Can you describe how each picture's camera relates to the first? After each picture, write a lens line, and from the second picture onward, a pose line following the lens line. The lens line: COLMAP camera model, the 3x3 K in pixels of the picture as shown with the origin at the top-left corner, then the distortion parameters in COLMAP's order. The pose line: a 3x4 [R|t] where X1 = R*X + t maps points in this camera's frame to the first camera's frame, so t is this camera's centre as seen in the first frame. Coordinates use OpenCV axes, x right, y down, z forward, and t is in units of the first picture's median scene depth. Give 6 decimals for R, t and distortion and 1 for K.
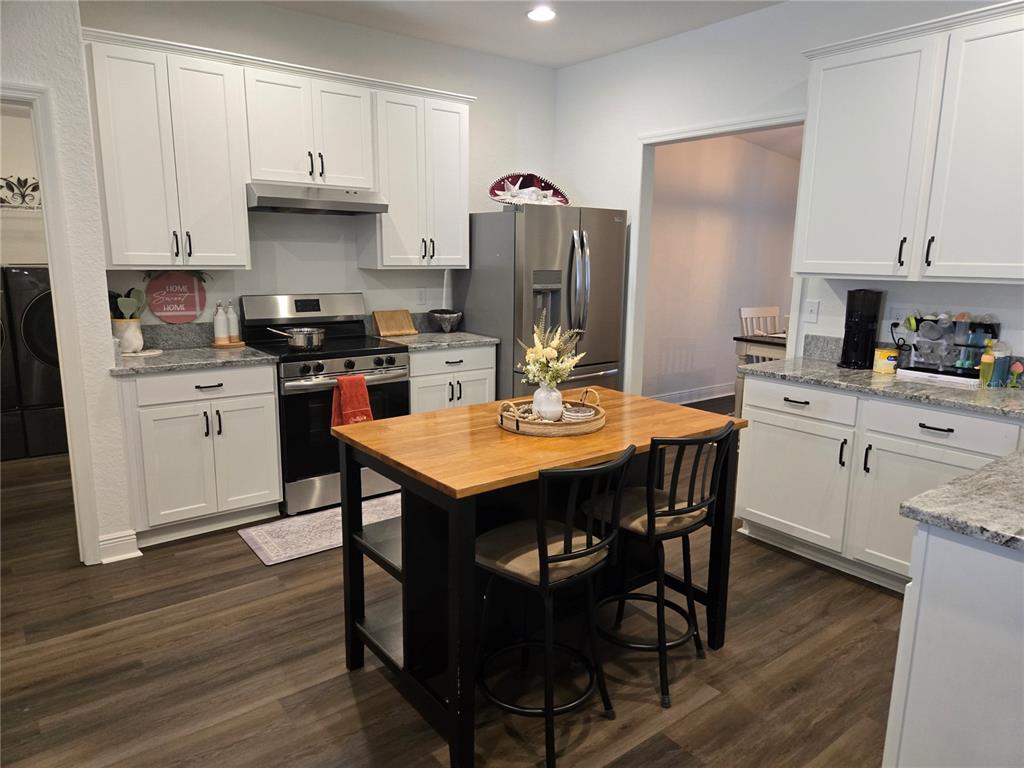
lens RADIAL K [[680.6, 0, 515.3], [0, 680.6, 381.9], [0, 0, 1]] dist [0.067255, -0.036385]
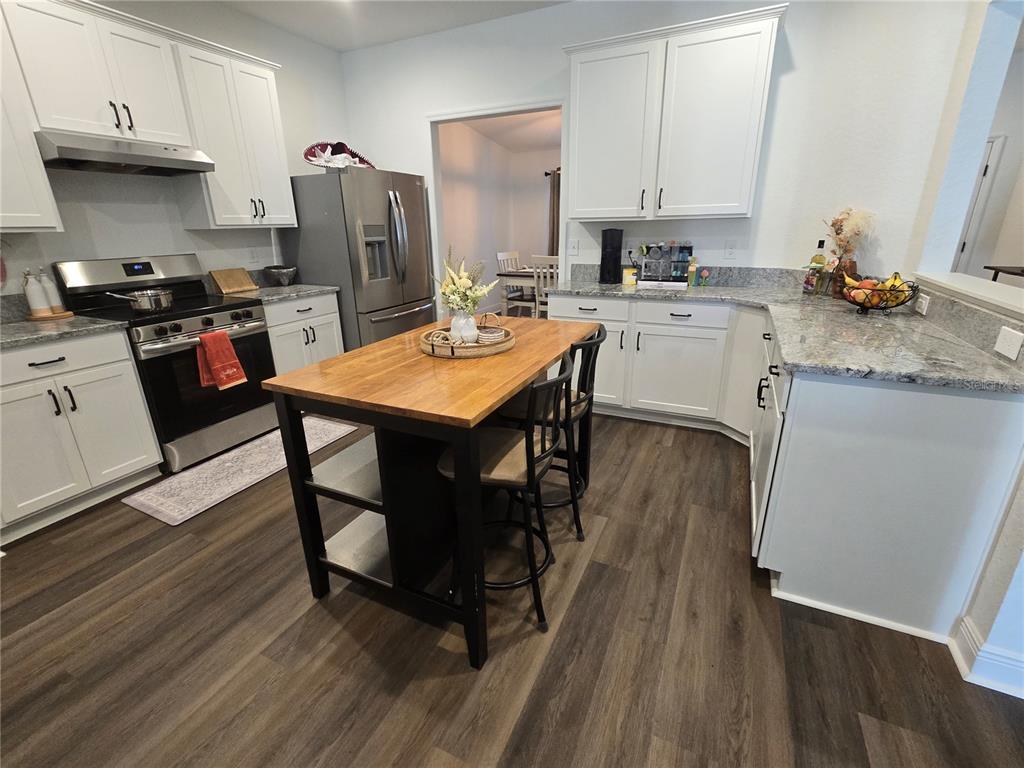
lens RADIAL K [[460.4, 0, 509.3], [0, 460.4, 376.9], [0, 0, 1]] dist [0.001170, 0.002192]
pose [[0.897008, -0.167269, 0.409144, -0.147010], [0.111905, 0.981415, 0.155887, -0.001108], [-0.427615, -0.094047, 0.899055, 0.181127]]
